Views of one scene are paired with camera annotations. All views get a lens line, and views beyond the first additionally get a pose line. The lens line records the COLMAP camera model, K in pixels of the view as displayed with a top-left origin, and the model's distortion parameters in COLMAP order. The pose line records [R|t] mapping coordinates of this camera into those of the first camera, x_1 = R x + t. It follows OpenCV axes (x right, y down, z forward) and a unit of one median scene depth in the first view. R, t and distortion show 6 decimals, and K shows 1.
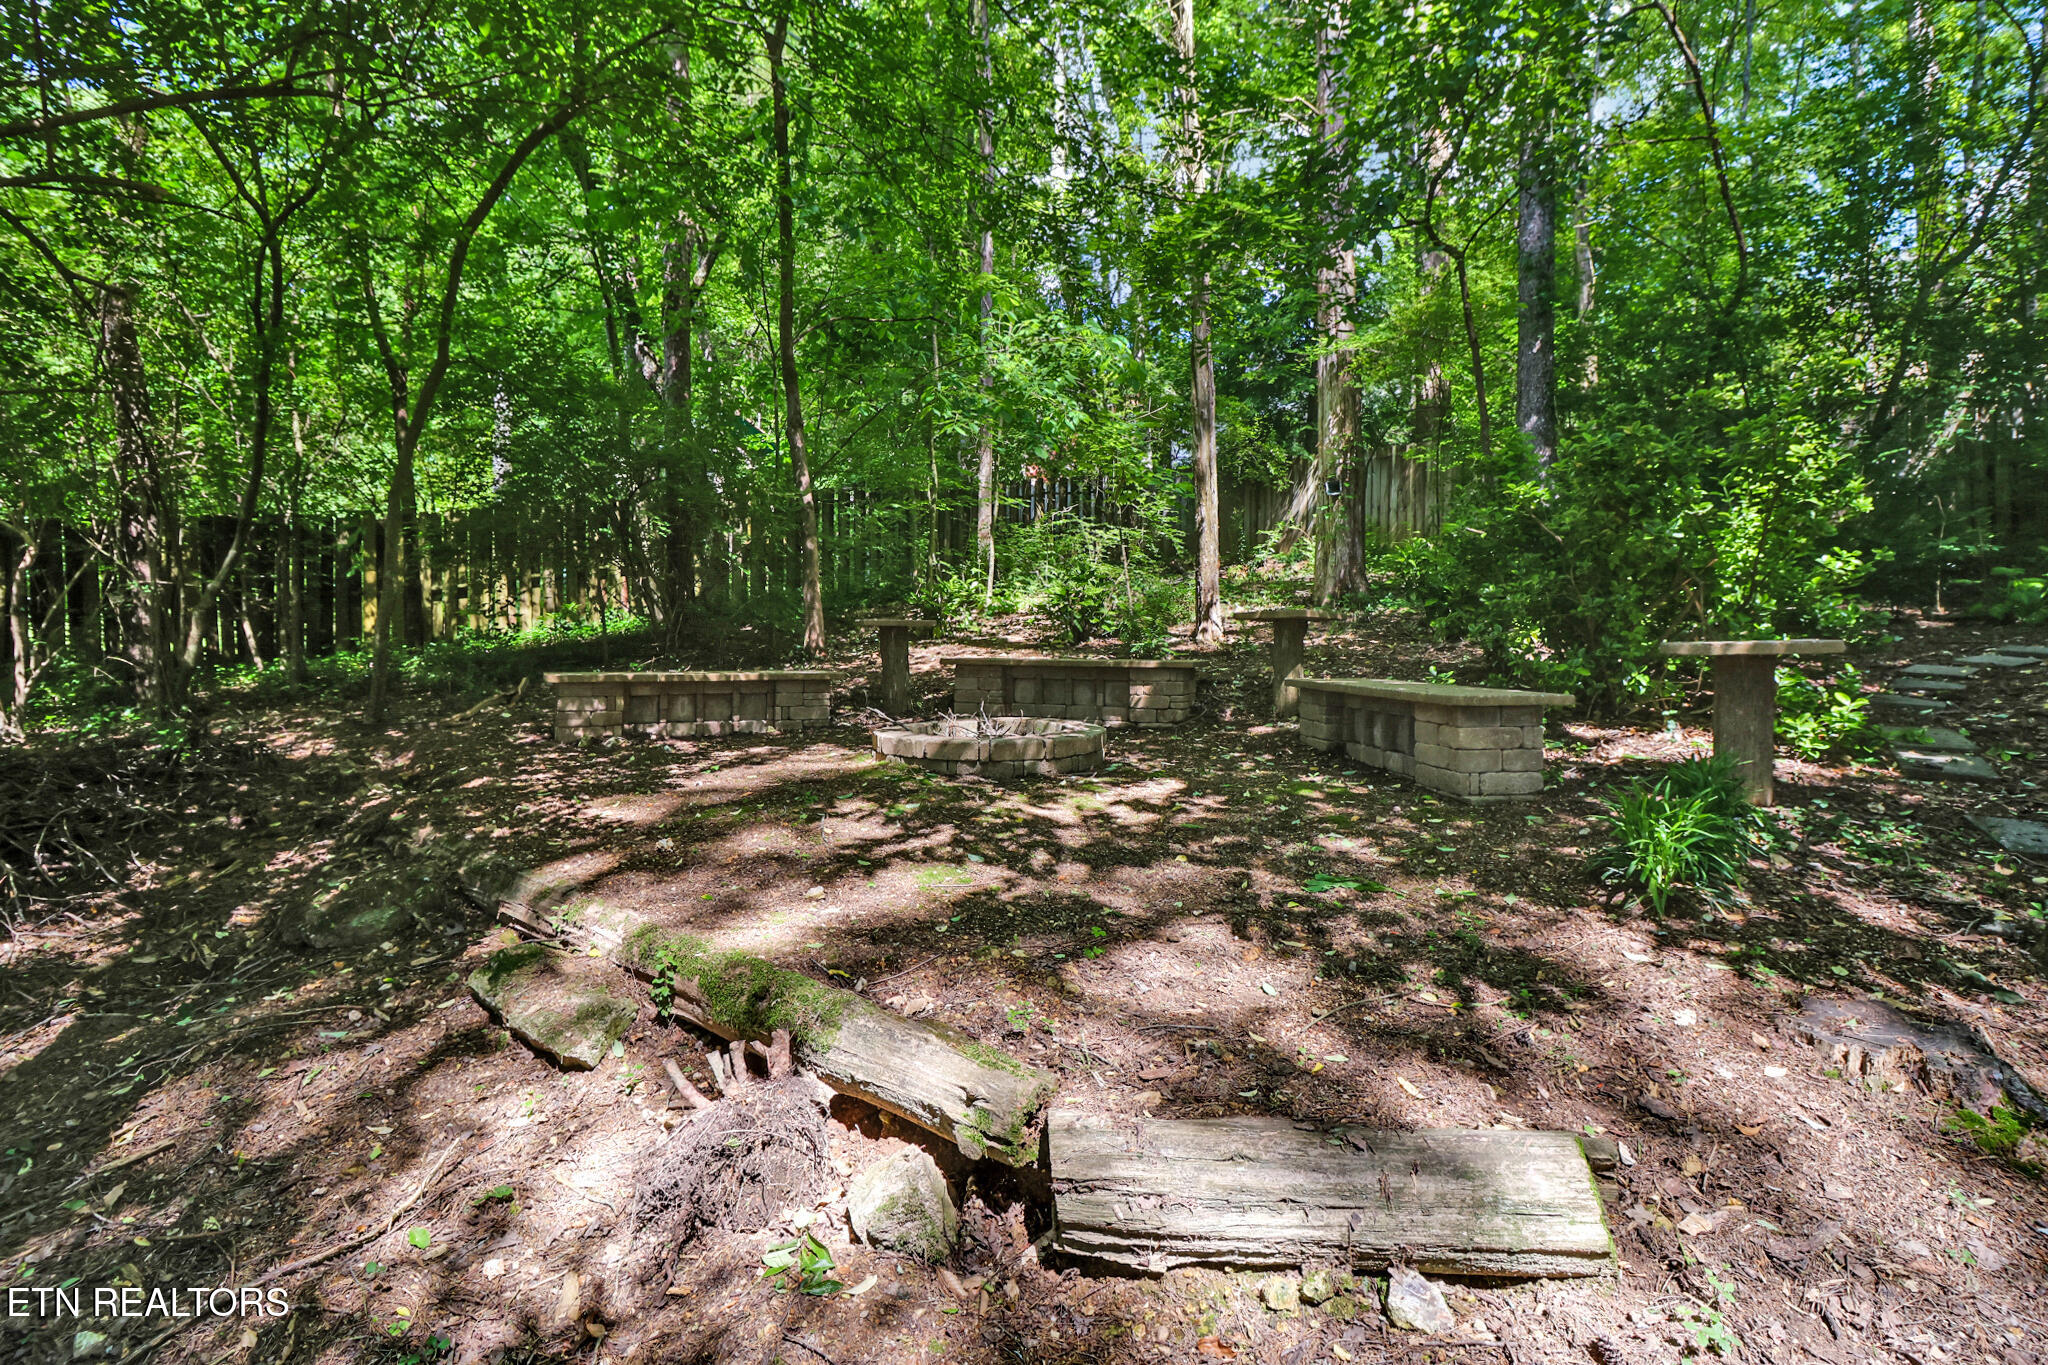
lens RADIAL K [[928.7, 0, 1033.9], [0, 928.7, 654.4], [0, 0, 1]] dist [-0.033365, 0.000013]
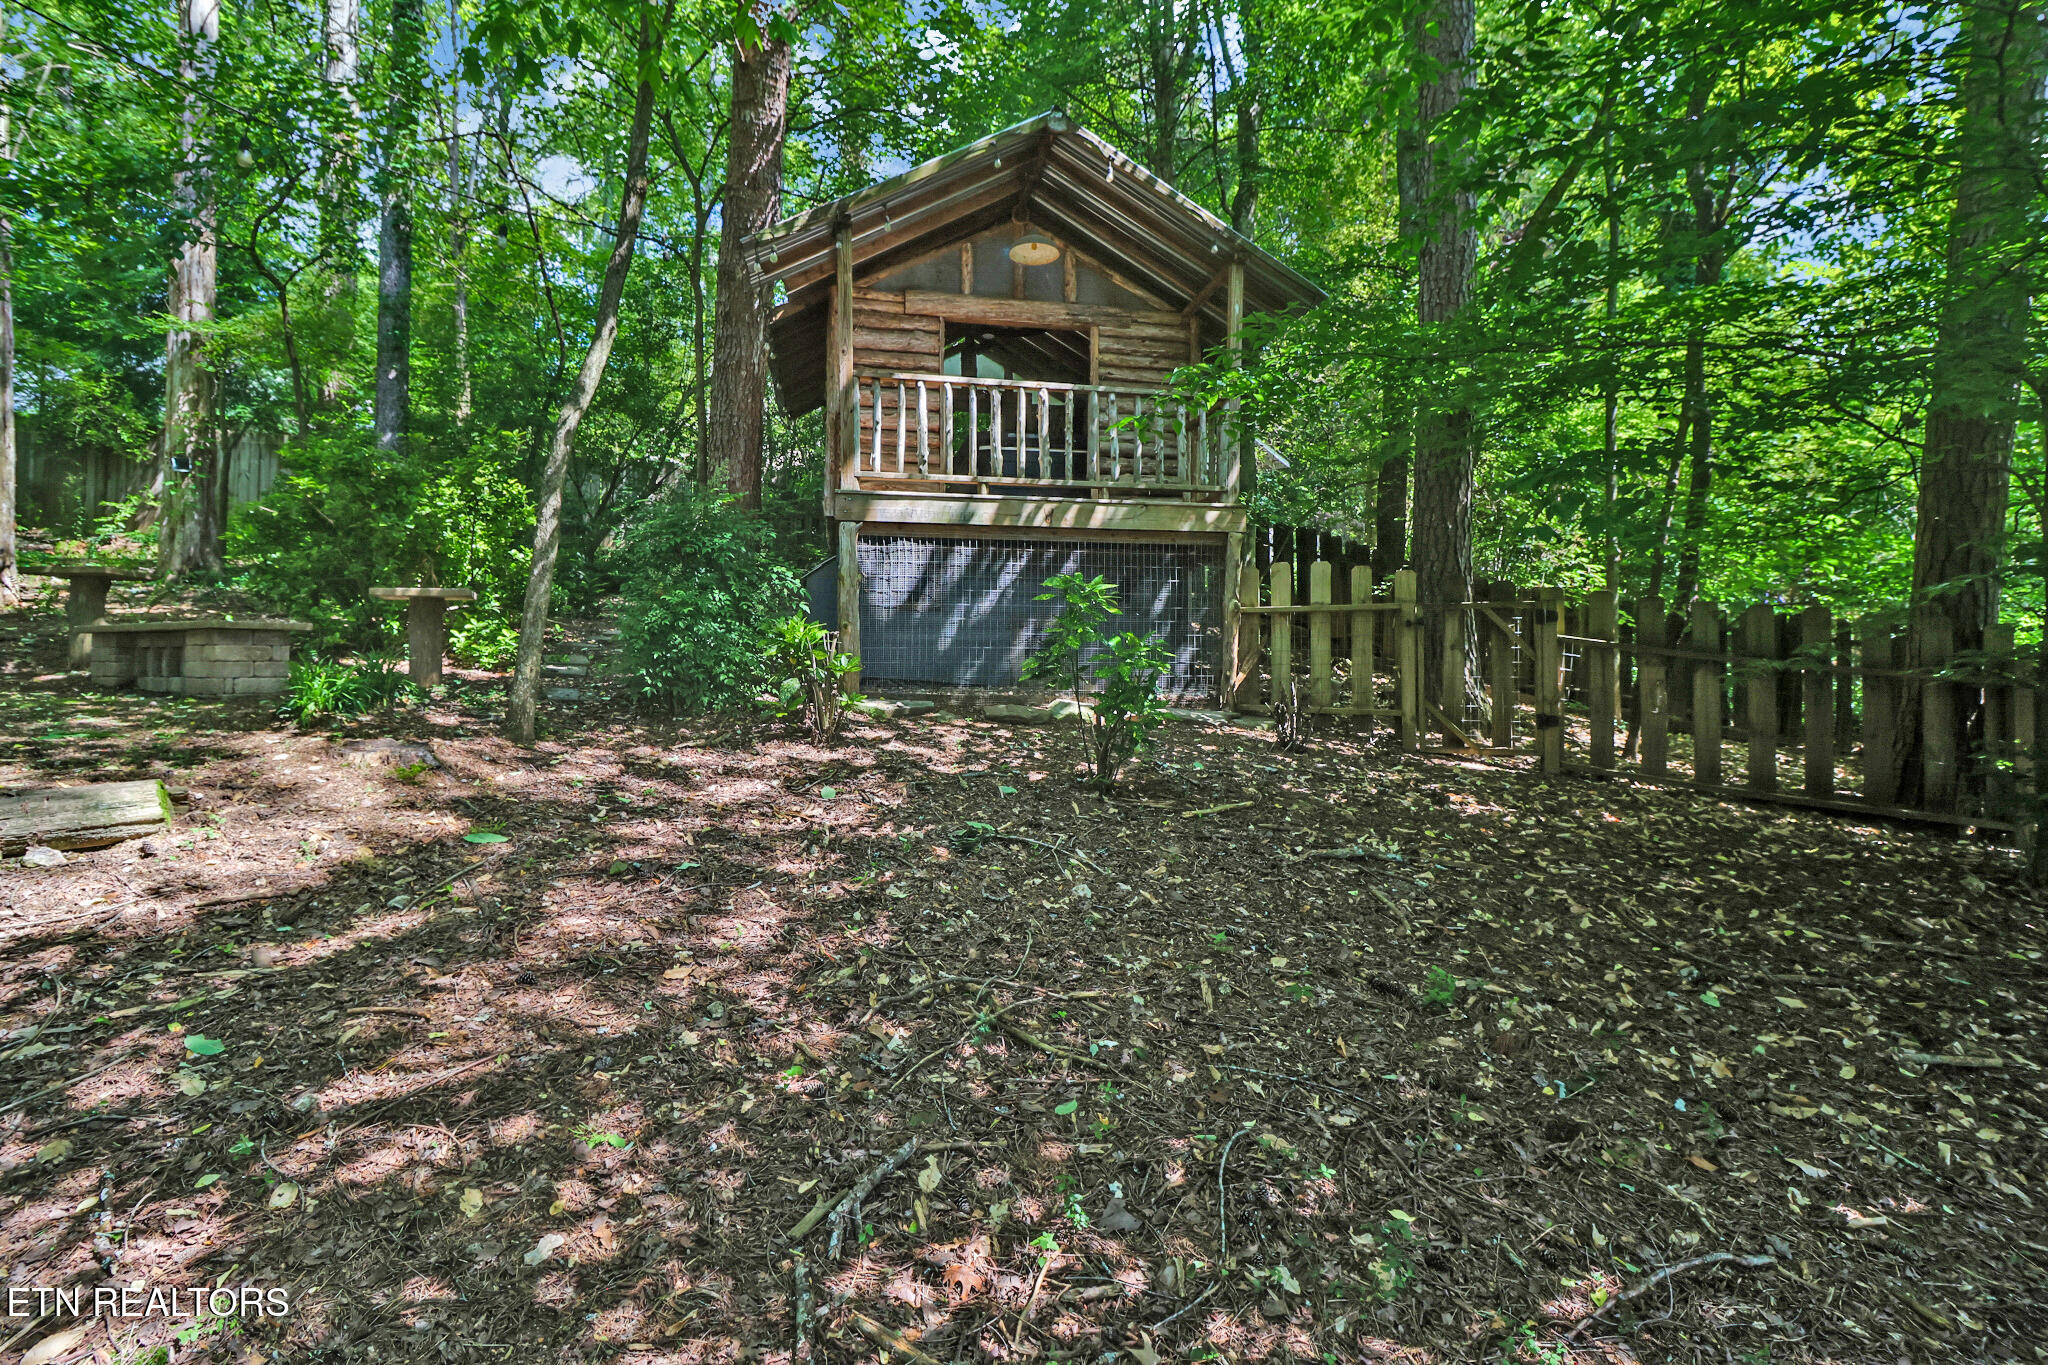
lens RADIAL K [[928.7, 0, 1033.9], [0, 928.7, 654.4], [0, 0, 1]] dist [-0.033365, 0.000013]
pose [[0.529867, 0.006105, 0.848059, -0.032142], [0.011506, 0.999830, -0.014386, 0.124766], [-0.848003, 0.017380, 0.529707, -0.730887]]
